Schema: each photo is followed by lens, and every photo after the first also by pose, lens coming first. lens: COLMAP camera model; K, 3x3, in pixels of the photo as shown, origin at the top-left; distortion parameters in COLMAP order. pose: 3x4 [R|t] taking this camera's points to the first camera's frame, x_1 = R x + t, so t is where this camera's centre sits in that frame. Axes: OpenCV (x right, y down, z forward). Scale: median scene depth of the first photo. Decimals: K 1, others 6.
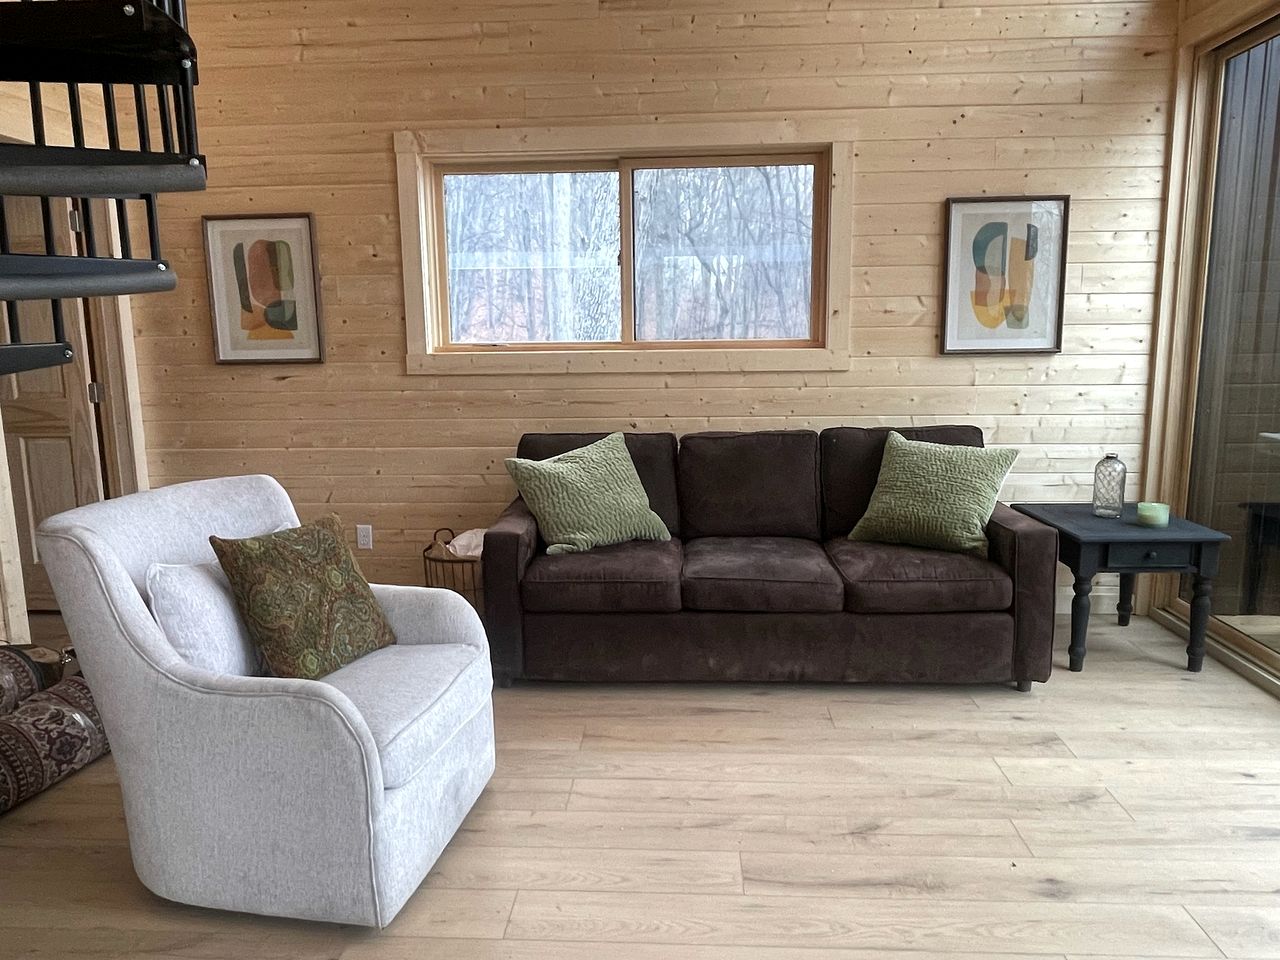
lens RADIAL K [[960.3, 0, 640.0], [0, 960.3, 480.0], [0, 0, 1]] dist [0.088623, -0.121151]
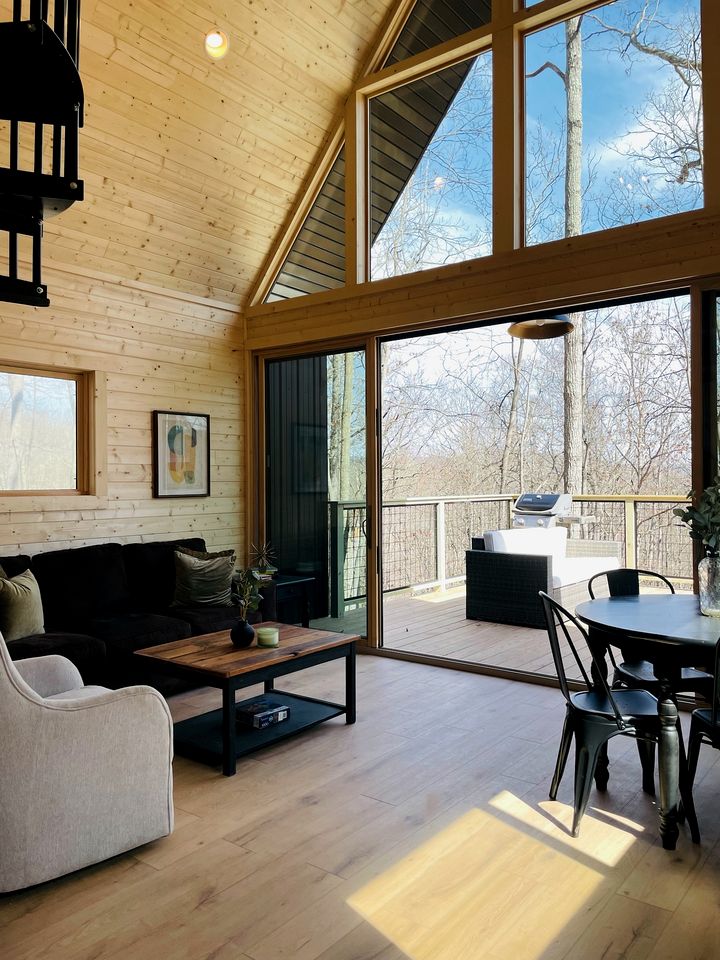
lens RADIAL K [[720.3, 0, 359.5], [0, 720.3, 472.1], [0, 0, 1]] dist [0.088623, -0.121151]
pose [[0.587904, 0.018611, 0.808716, -0.518435], [0.128237, 0.984949, -0.115890, 0.019502], [-0.798701, 0.171840, 0.576669, -0.032321]]
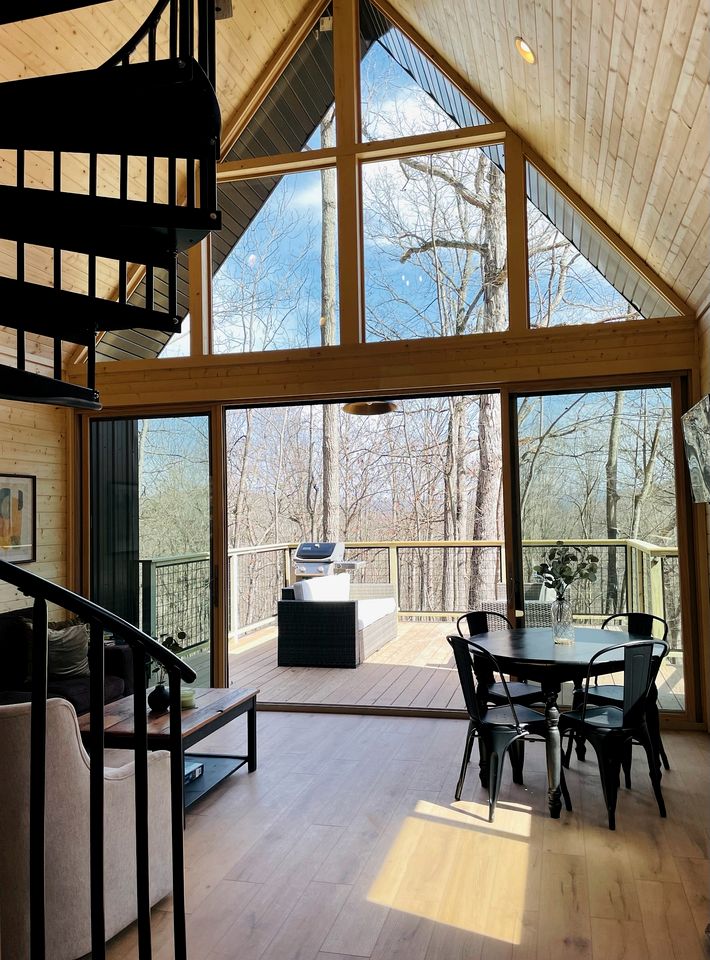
lens RADIAL K [[751.5, 0, 355.0], [0, 751.5, 480.0], [0, 0, 1]] dist [0.077115, -0.103089]
pose [[0.218068, 0.052751, 0.974507, -0.788329], [0.176533, 0.979934, -0.092548, -0.047514], [-0.959835, 0.192215, 0.204380, 0.137242]]
